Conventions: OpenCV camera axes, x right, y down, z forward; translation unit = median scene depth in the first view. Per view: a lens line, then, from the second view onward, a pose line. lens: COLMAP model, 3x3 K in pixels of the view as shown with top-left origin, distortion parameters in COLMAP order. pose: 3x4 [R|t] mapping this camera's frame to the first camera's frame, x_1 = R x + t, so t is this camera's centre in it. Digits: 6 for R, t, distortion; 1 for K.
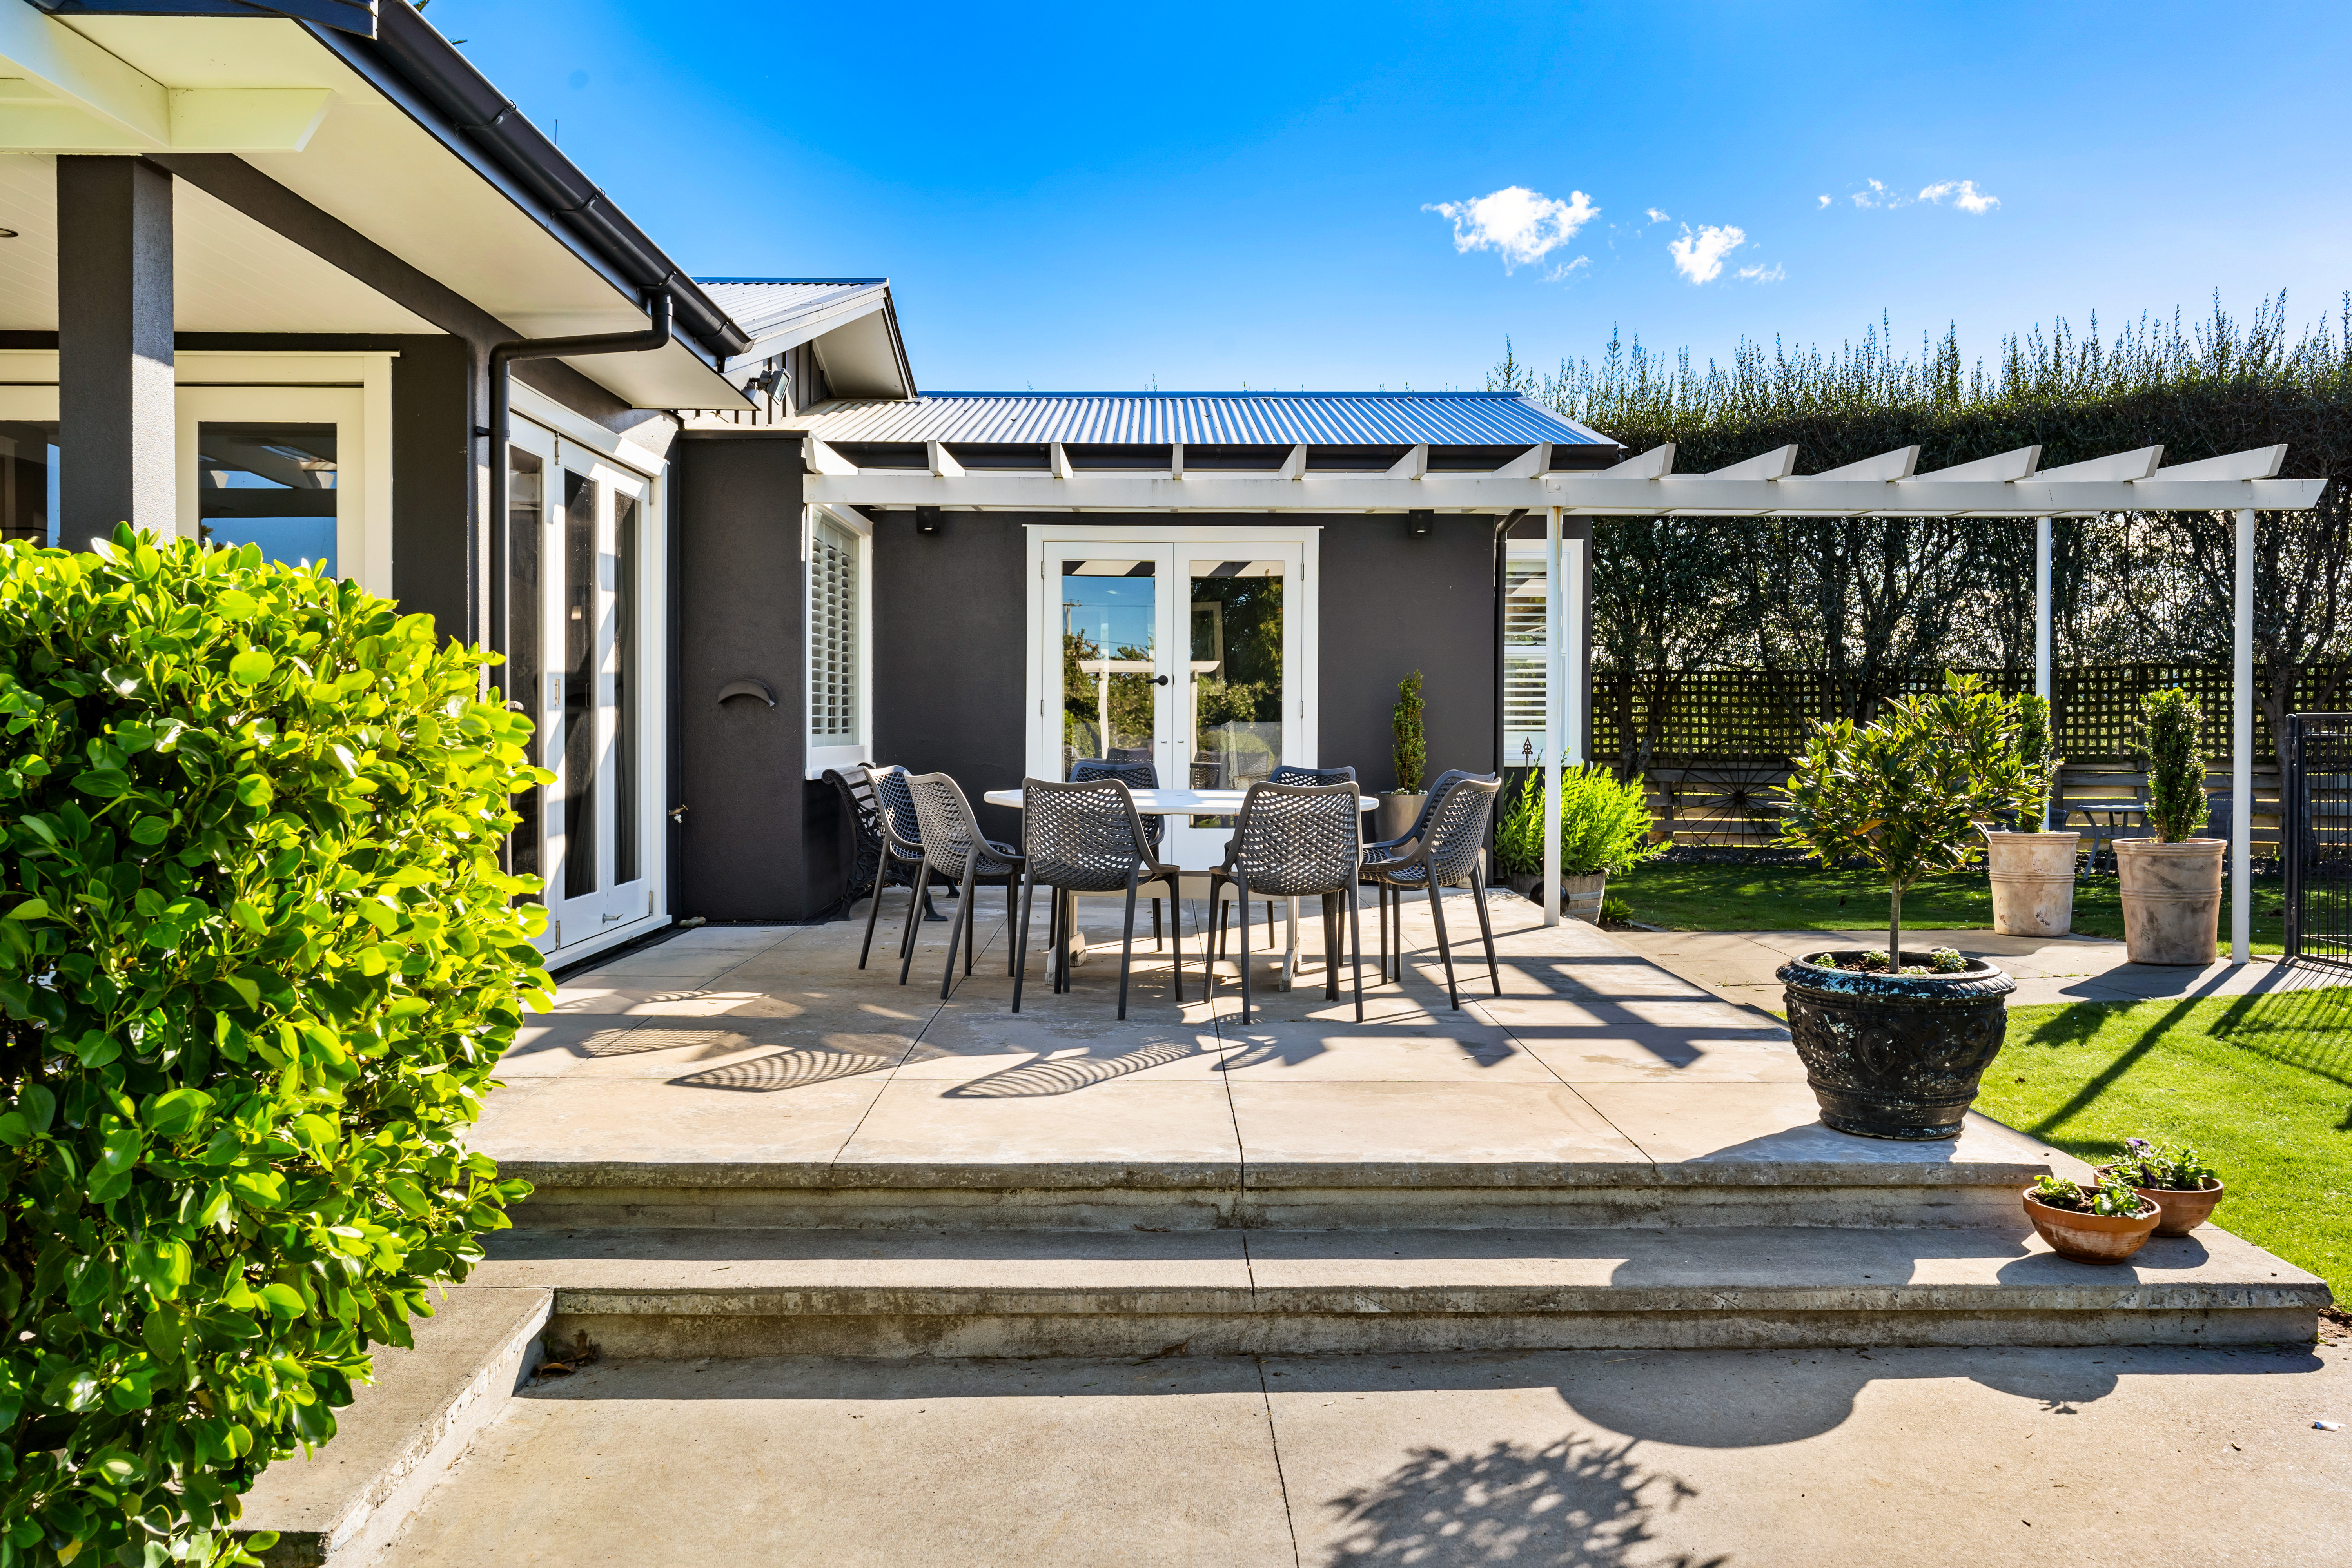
lens RADIAL K [[1890.1, 0, 1176.0], [0, 1890.1, 784.0], [0, 0, 1]] dist [-0.010567, -0.009556]
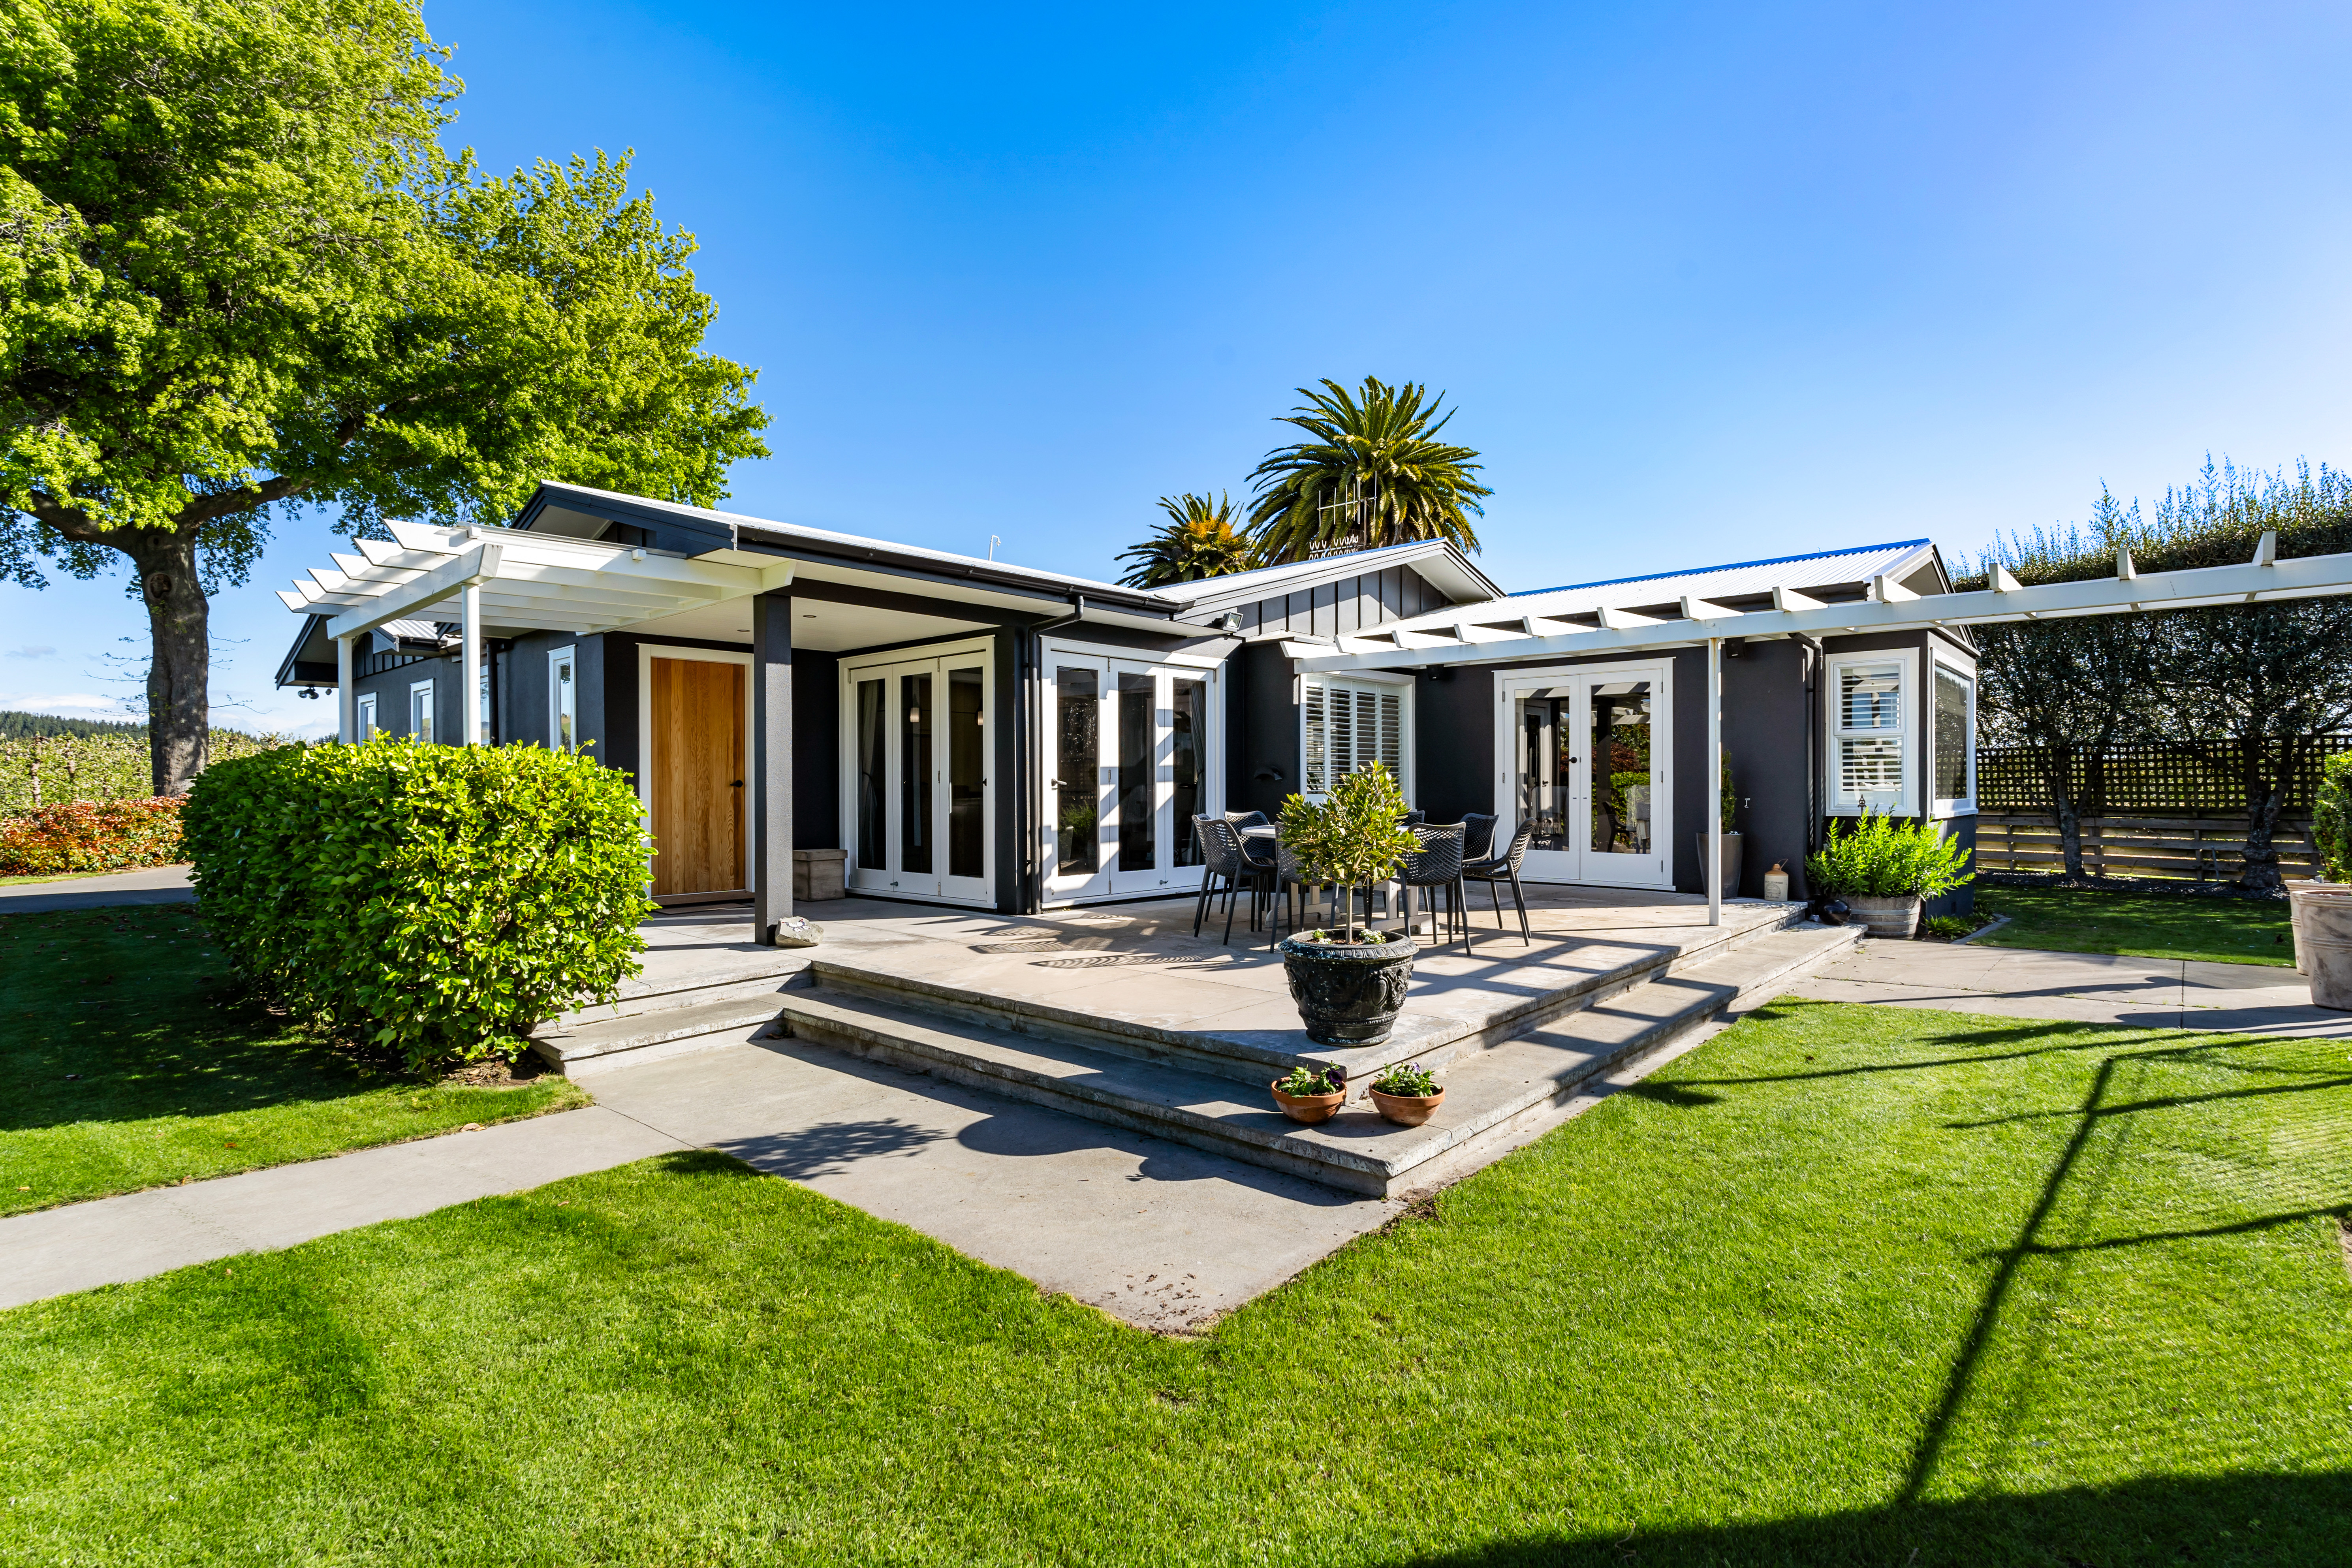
lens RADIAL K [[1102.4, 0, 1176.0], [0, 1102.4, 784.0], [0, 0, 1]] dist [-0.004817, -0.000604]
pose [[0.734468, -0.007666, -0.678600, 0.705206], [-0.014607, 0.999526, -0.027101, -0.007691], [0.678486, 0.029818, 0.734008, 0.145509]]
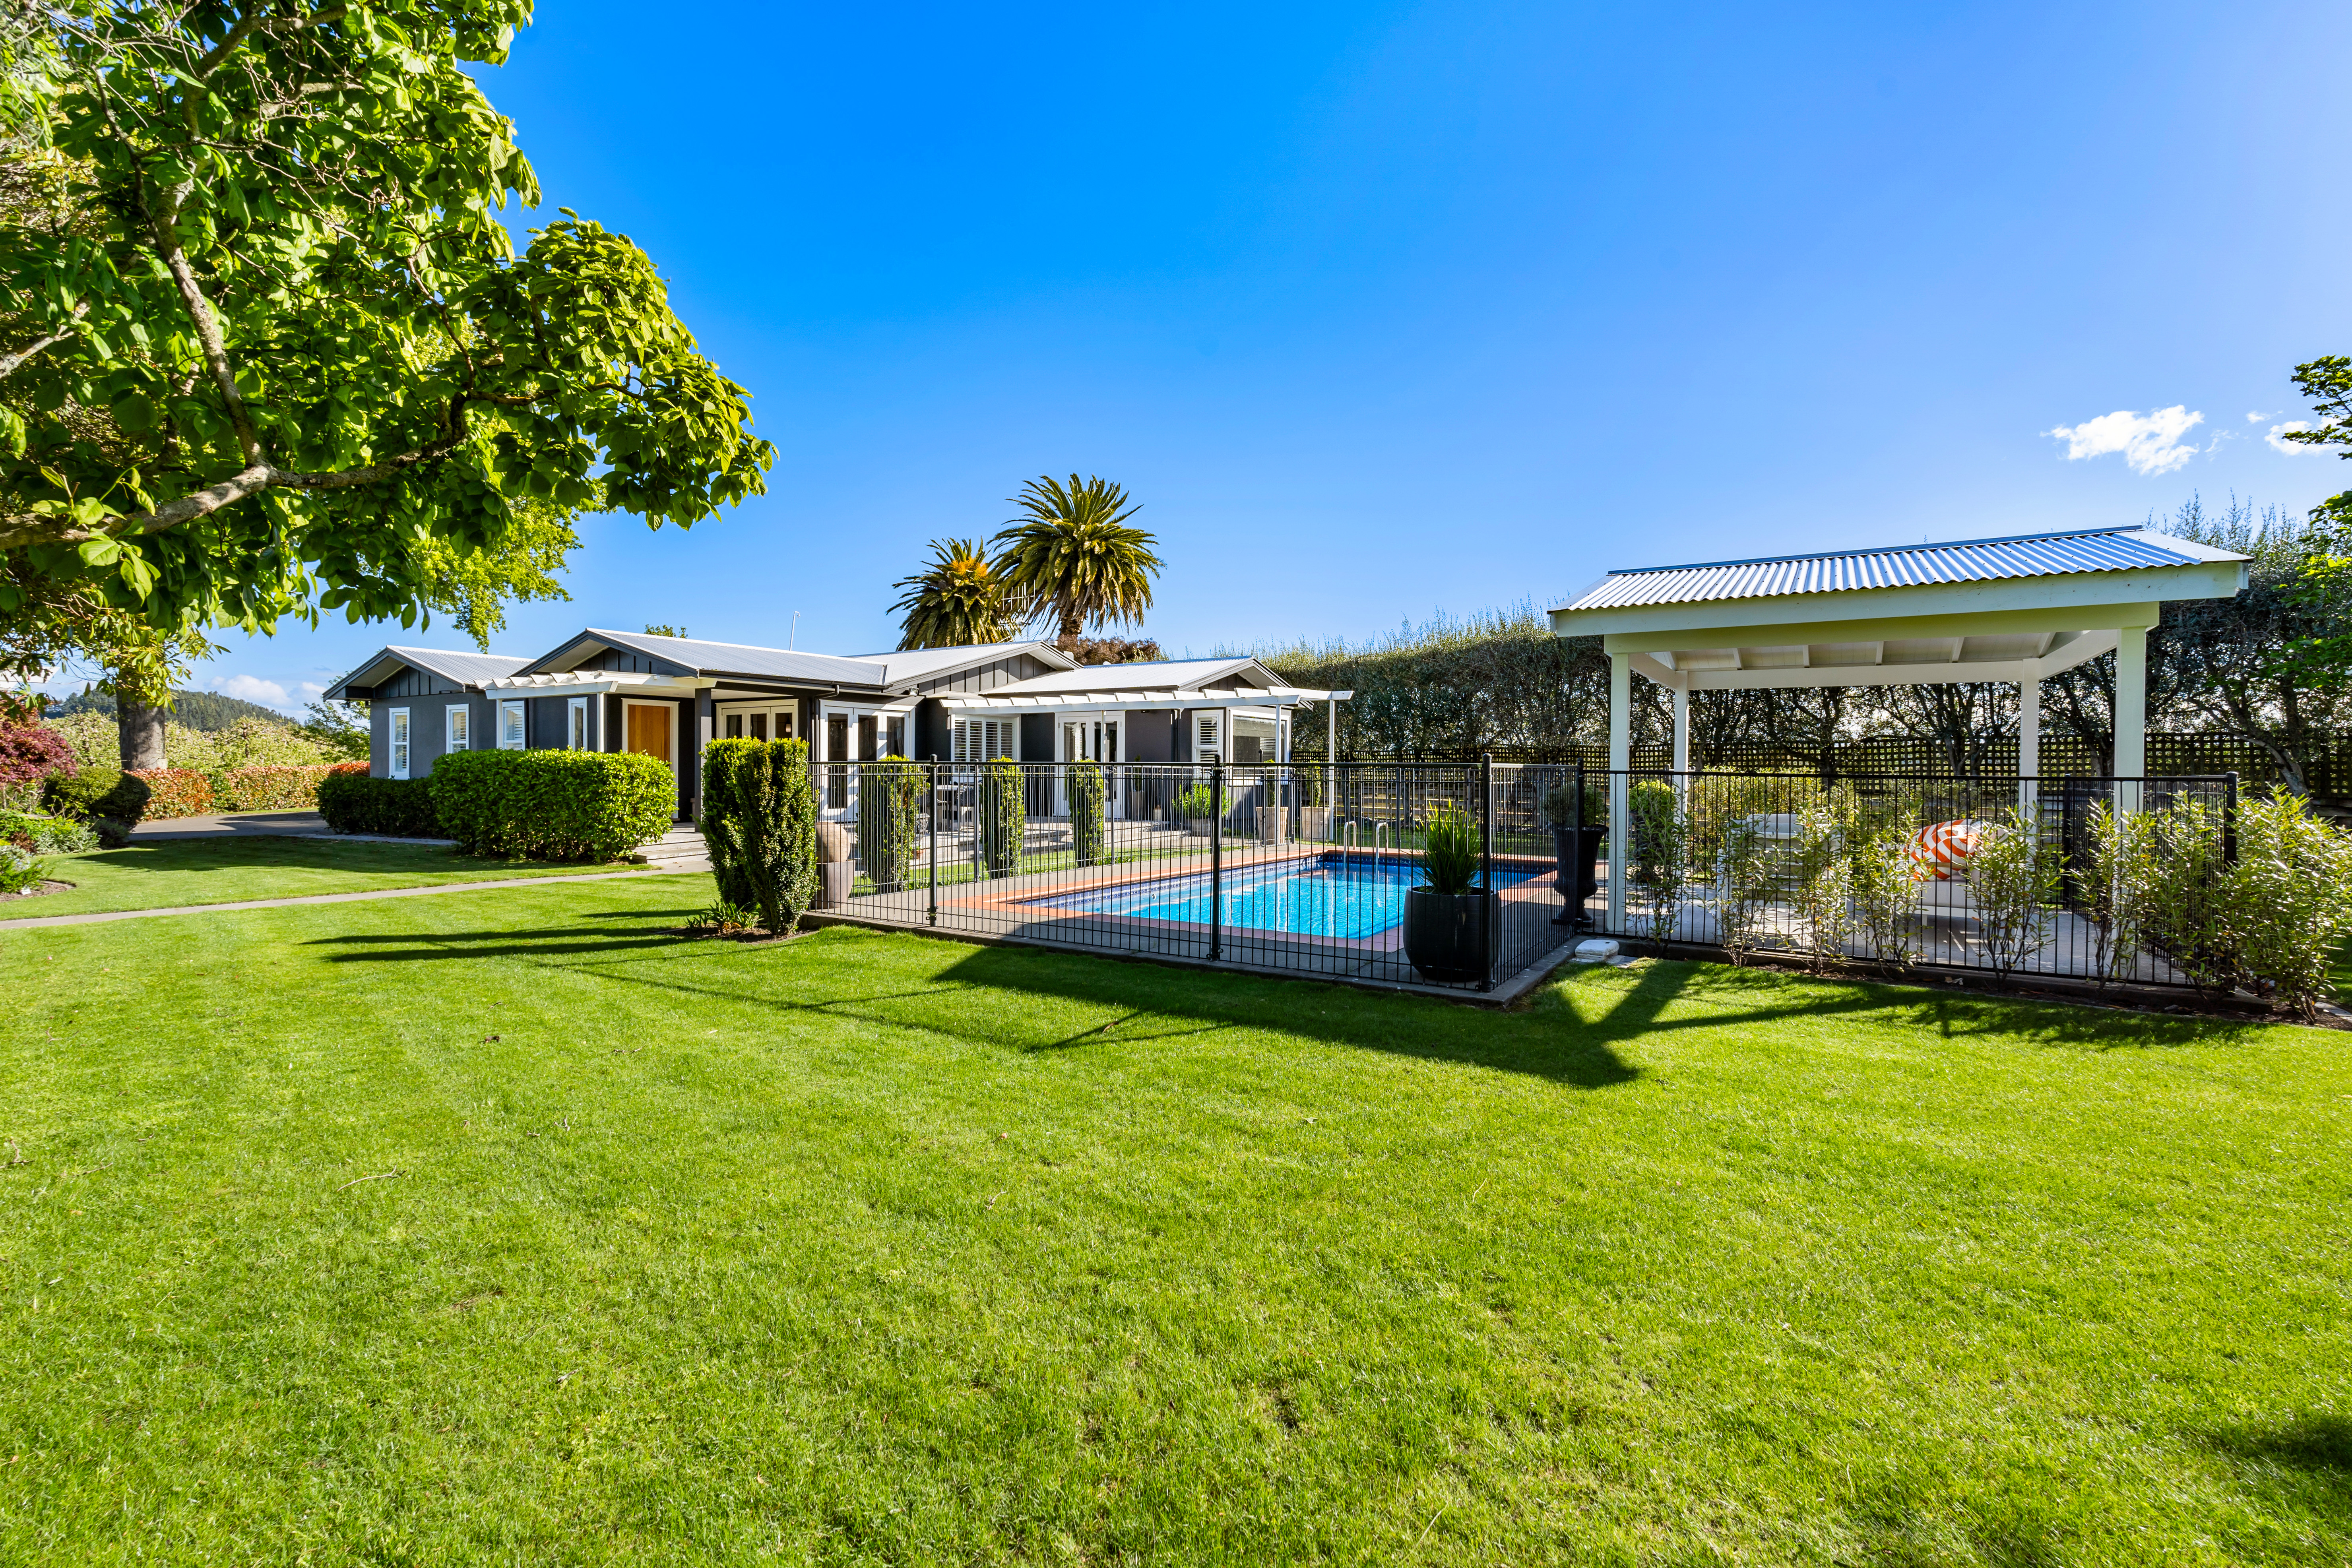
lens RADIAL K [[1122.7, 0, 1176.0], [0, 1122.7, 784.0], [0, 0, 1]] dist [0.000058, -0.000039]
pose [[0.838422, 0.008365, -0.544957, 2.218165], [-0.019549, 0.999700, -0.014731, 0.033499], [0.544670, 0.023005, 0.838335, -1.064806]]
